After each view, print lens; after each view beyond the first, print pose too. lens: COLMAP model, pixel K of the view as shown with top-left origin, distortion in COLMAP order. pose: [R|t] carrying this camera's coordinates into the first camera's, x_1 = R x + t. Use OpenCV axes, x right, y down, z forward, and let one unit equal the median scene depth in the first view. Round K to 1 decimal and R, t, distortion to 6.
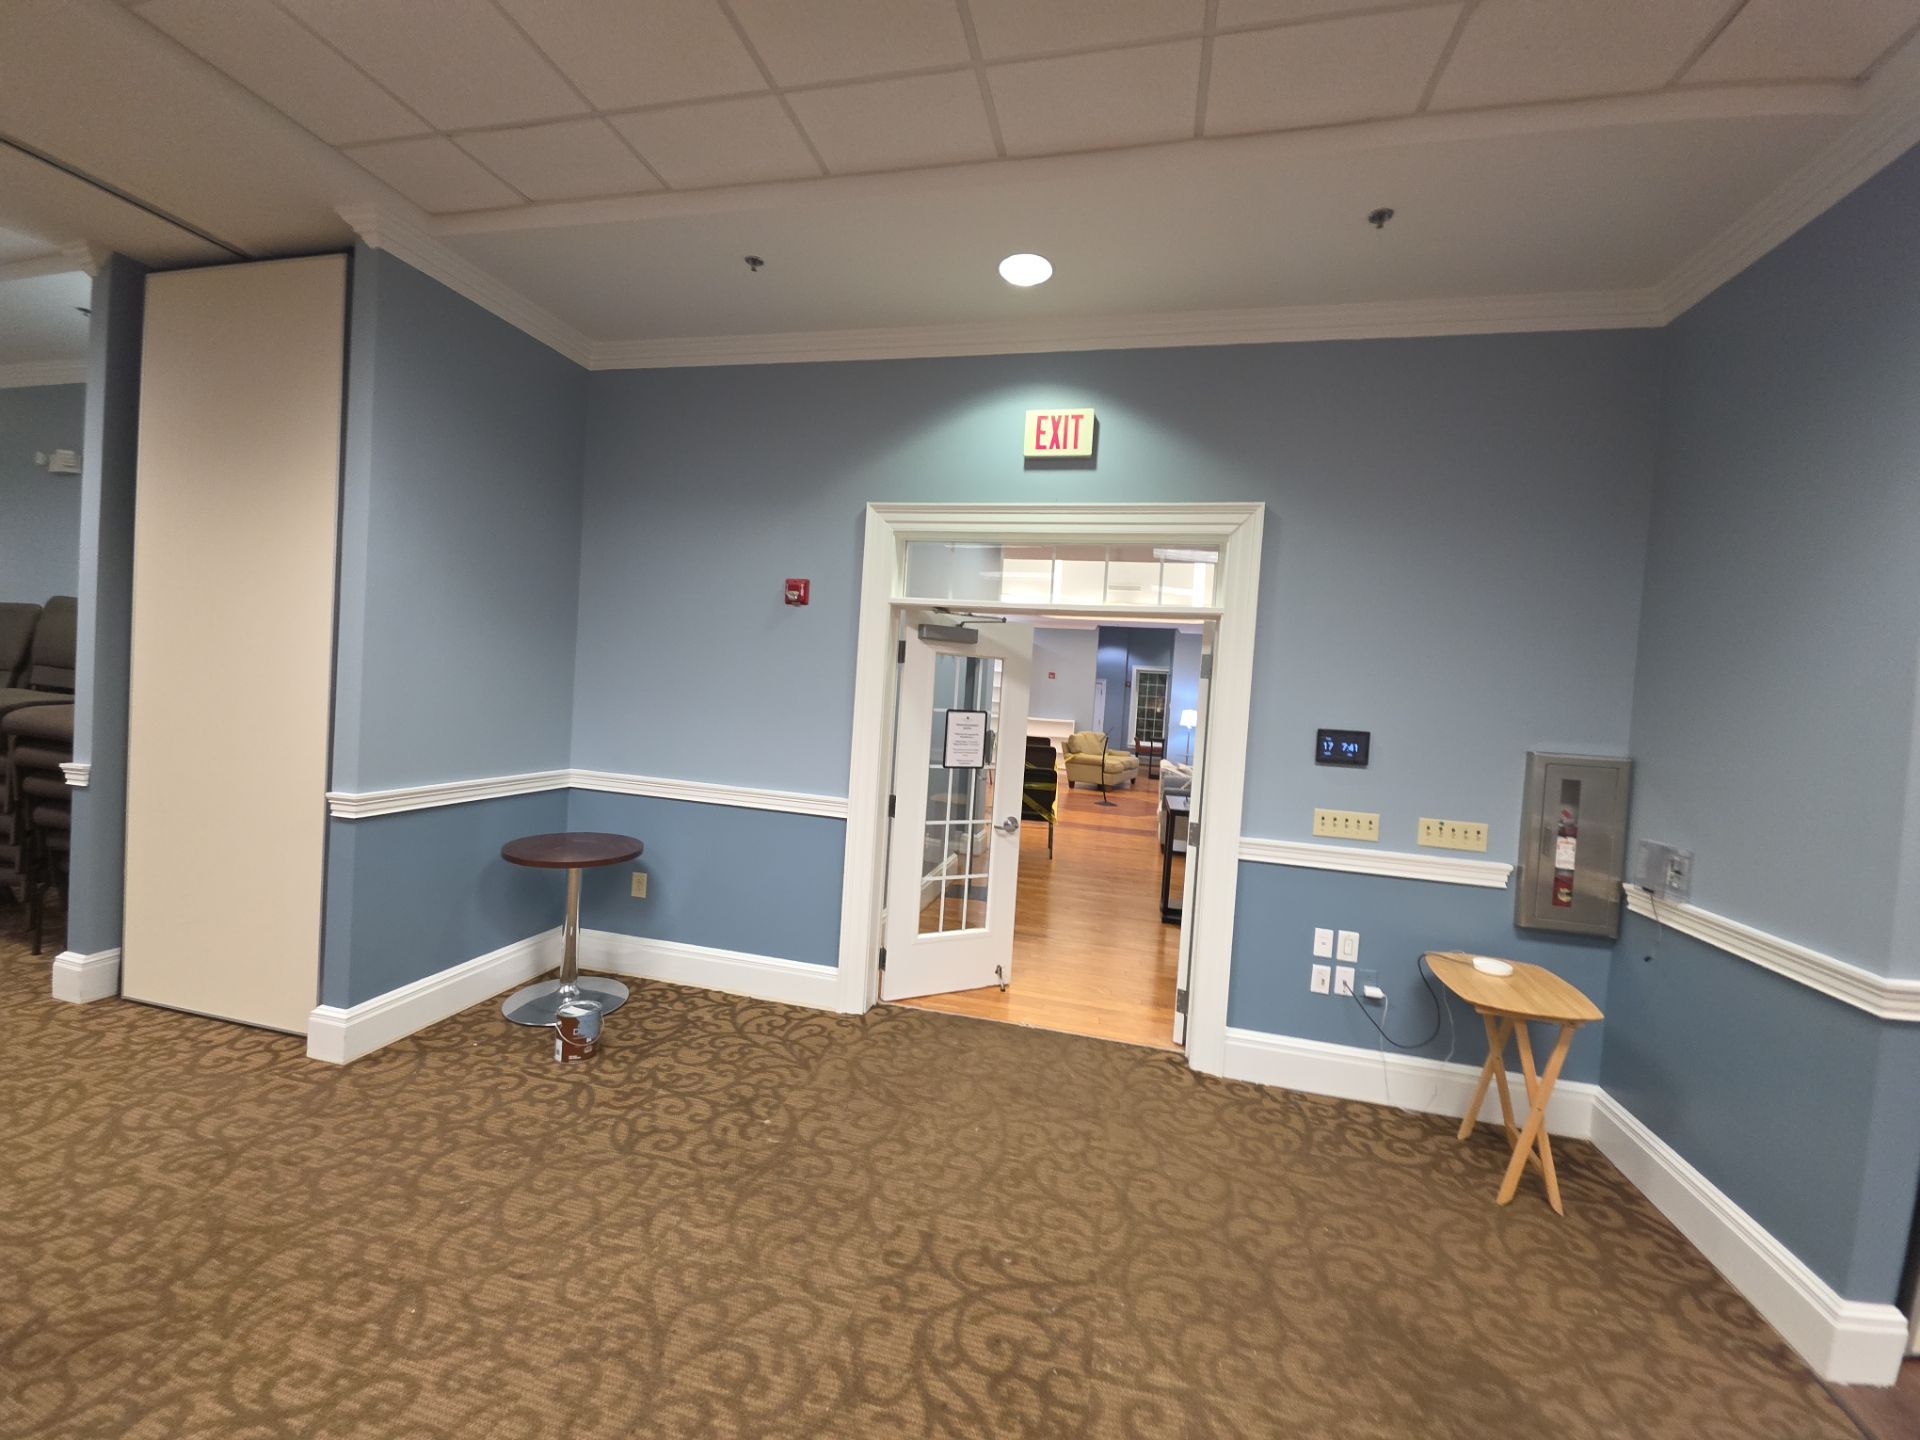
lens RADIAL K [[759.2, 0, 956.4], [0, 759.2, 711.5], [0, 0, 1]] dist [0.013897, -0.007969]
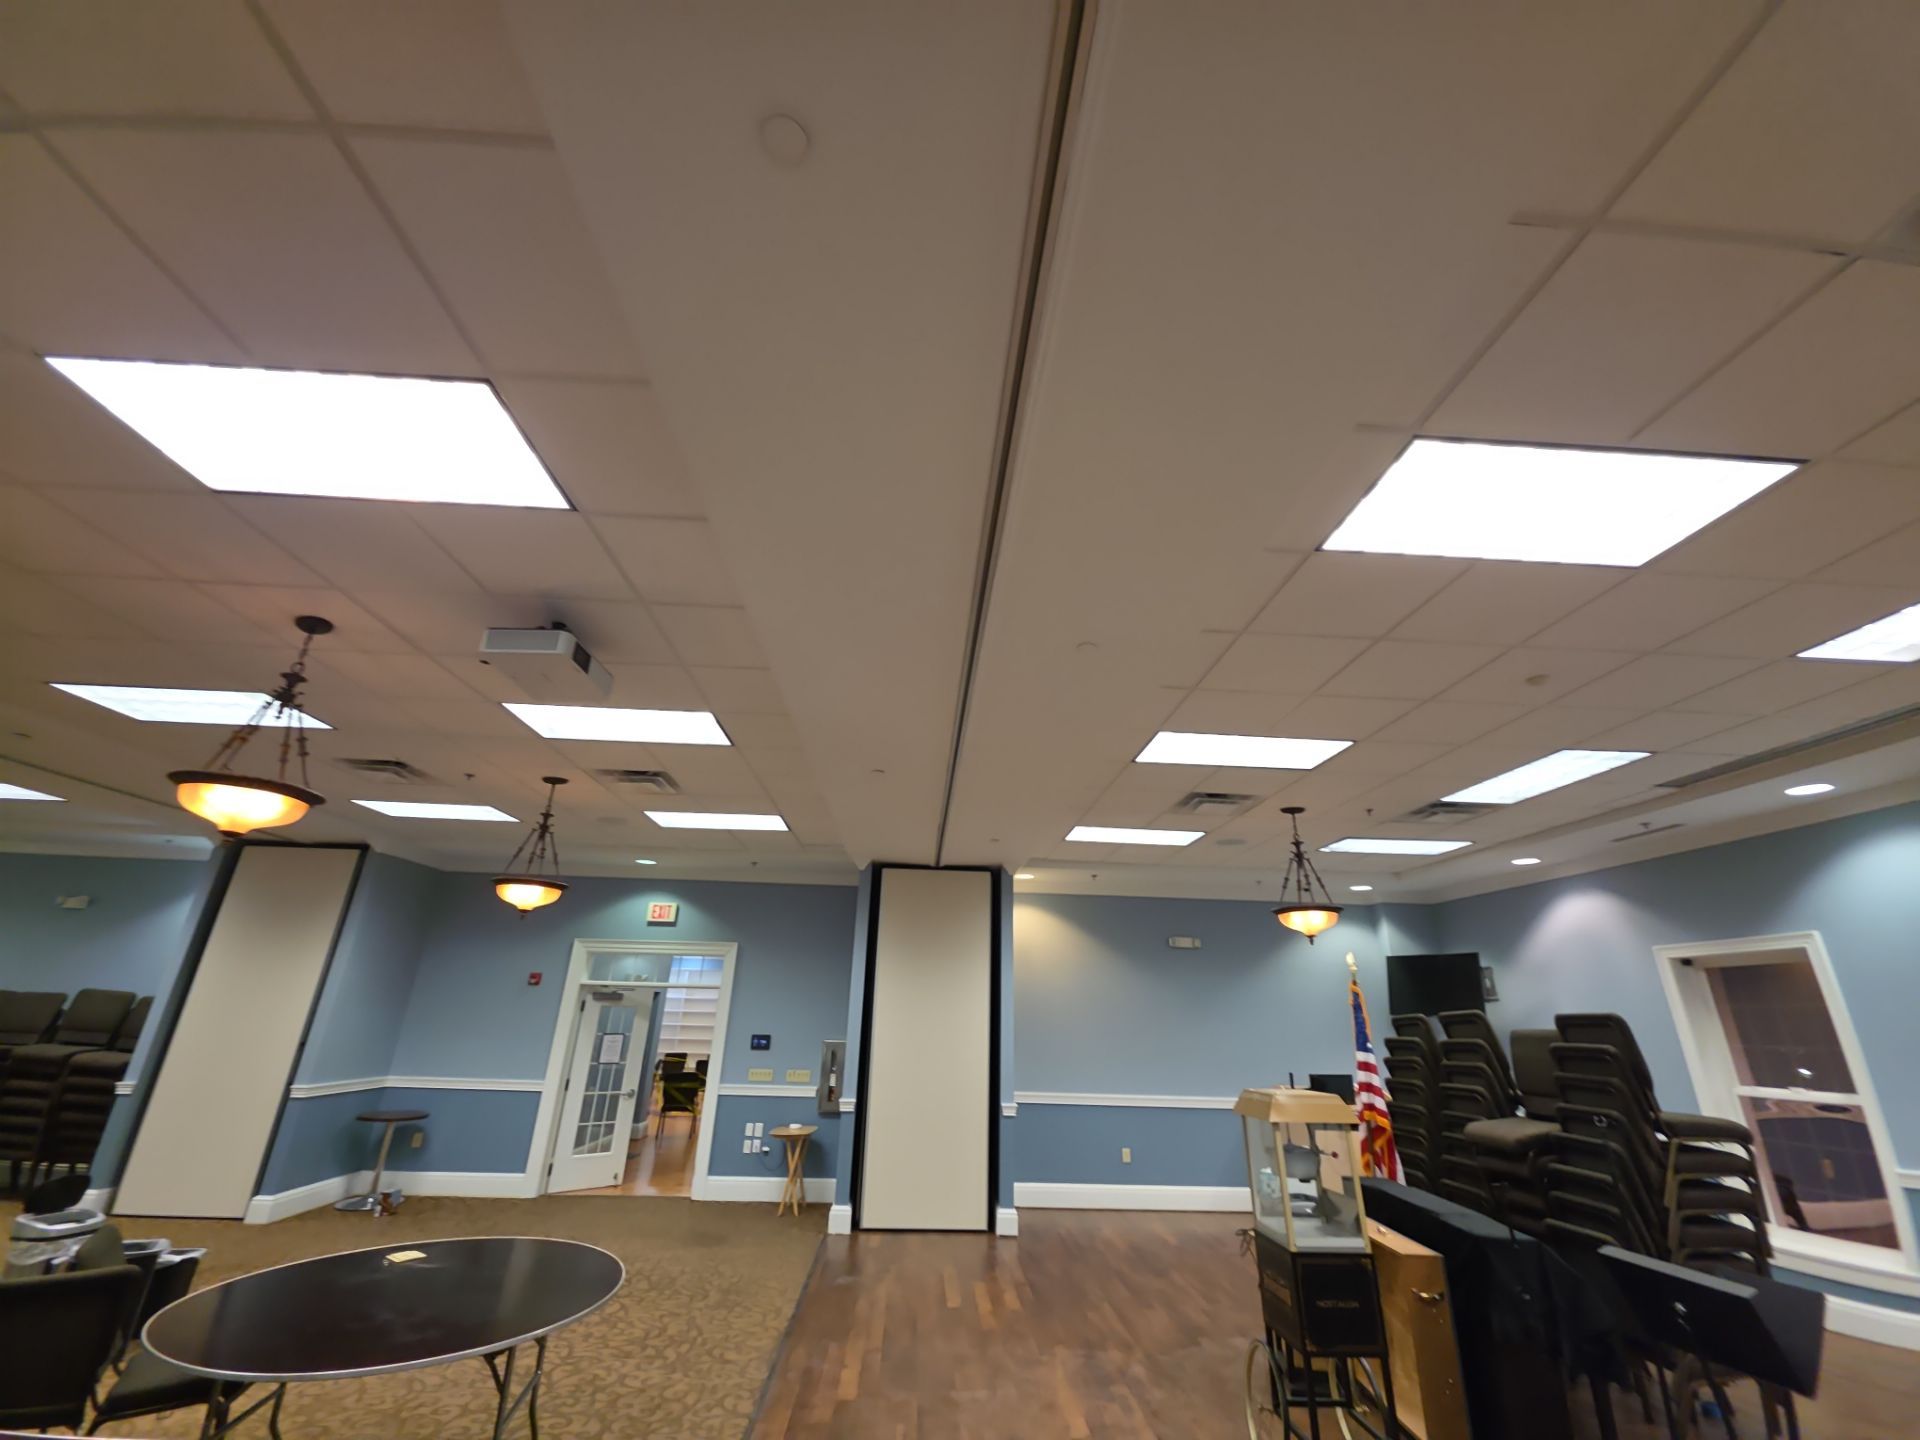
lens RADIAL K [[759.2, 0, 956.4], [0, 759.2, 711.5], [0, 0, 1]] dist [0.013897, -0.007969]
pose [[0.956708, 0.073225, 0.281688, 0.350833], [0.041291, 0.923898, -0.380405, 0.022179], [-0.288106, 0.375567, 0.880877, -1.987835]]
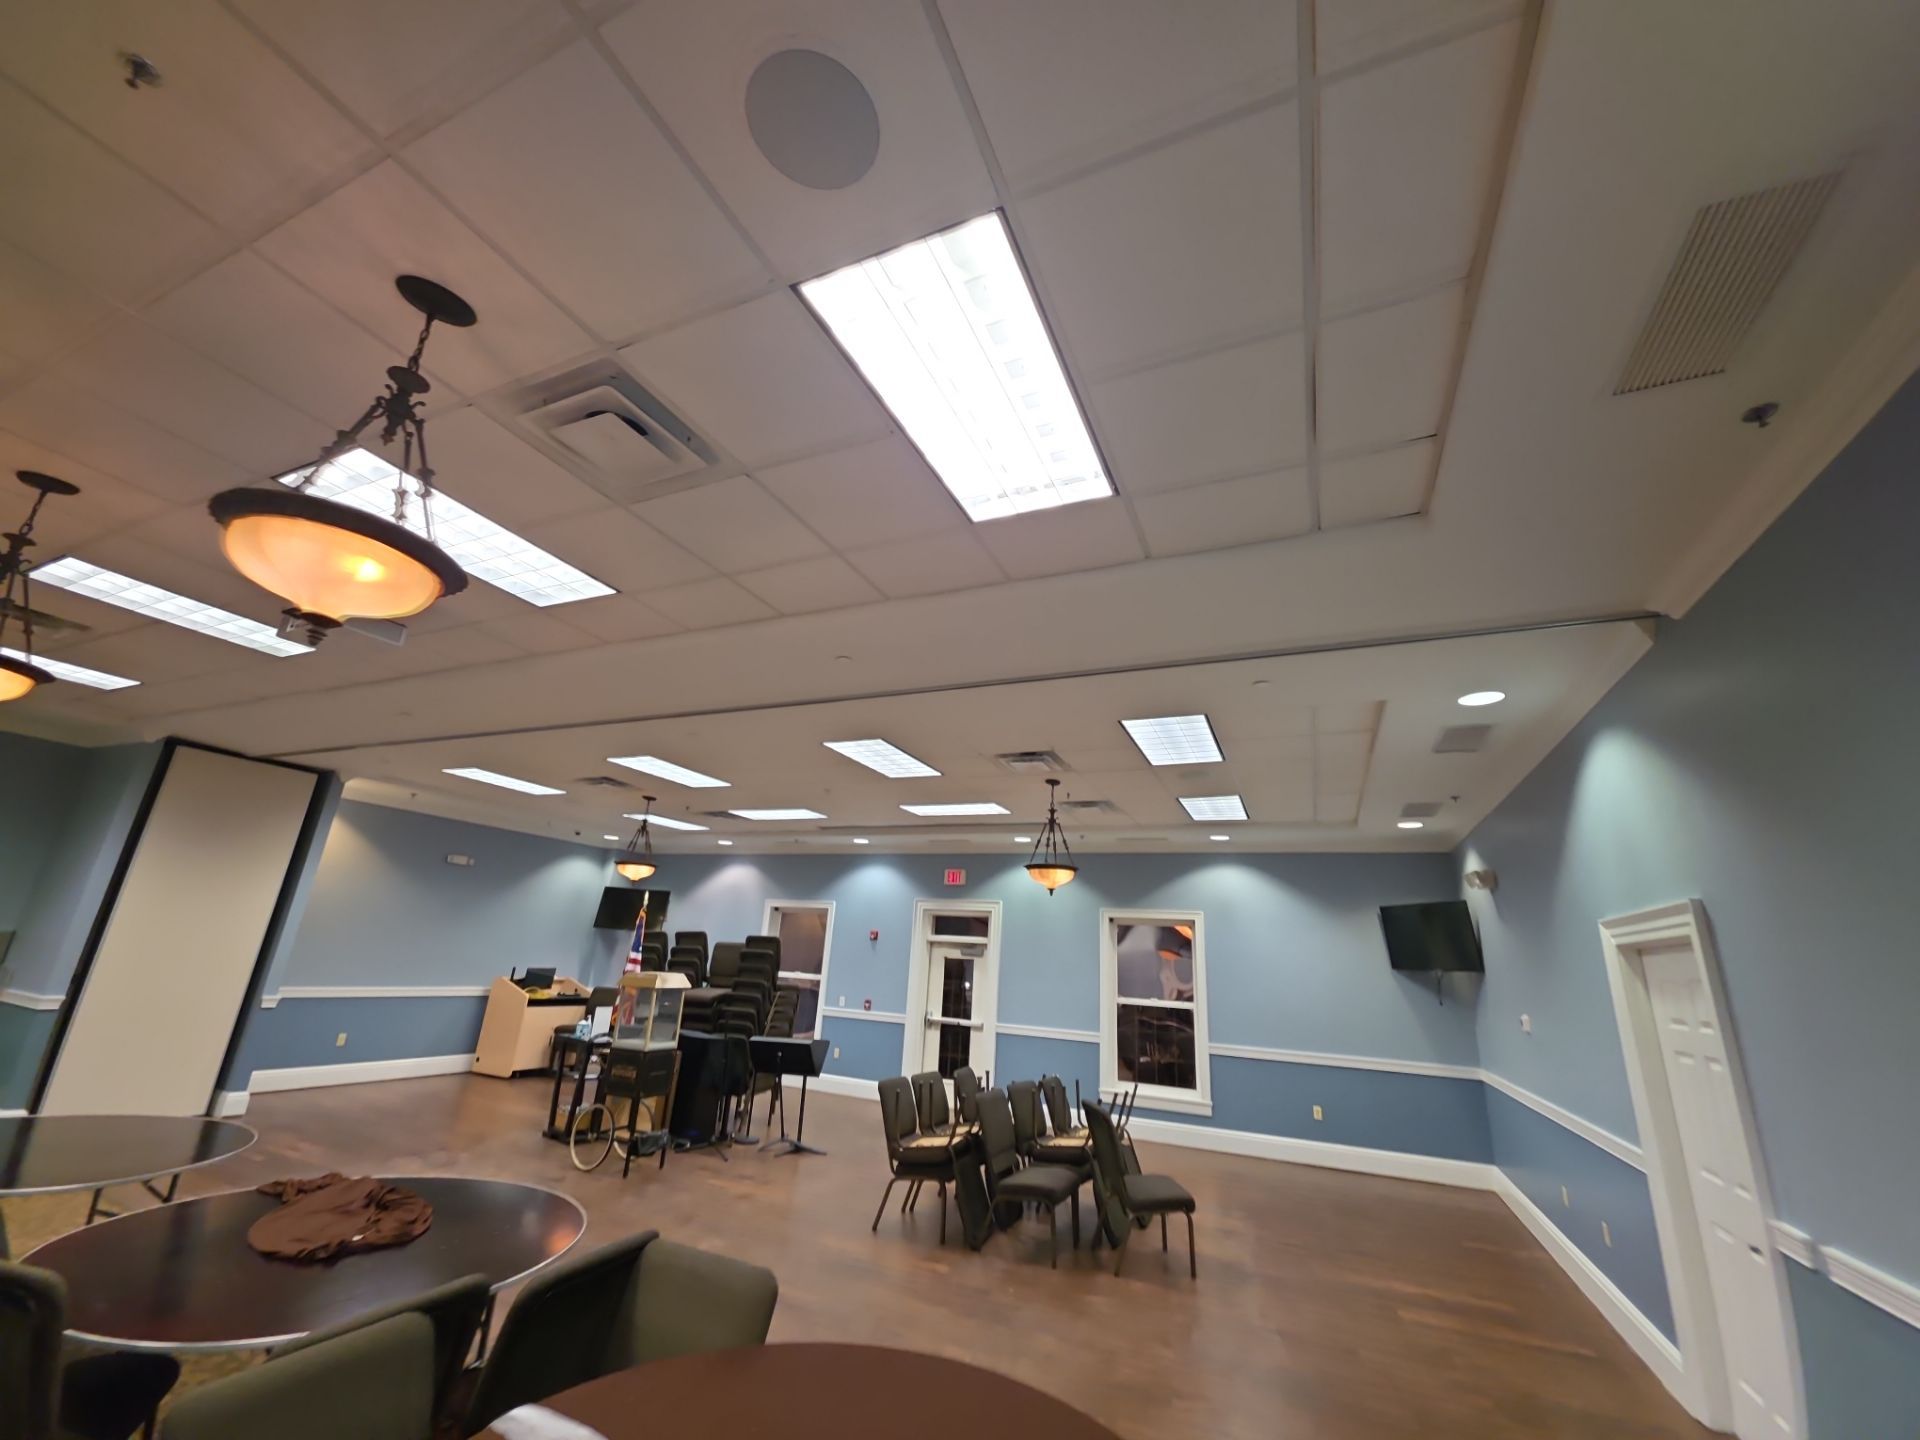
lens RADIAL K [[759.2, 0, 956.4], [0, 759.2, 711.5], [0, 0, 1]] dist [0.013897, -0.007969]
pose [[0.187006, 0.260219, 0.947267, -0.886133], [-0.020669, 0.965107, -0.261039, -0.033768], [-0.982141, 0.029237, 0.185859, -2.135632]]
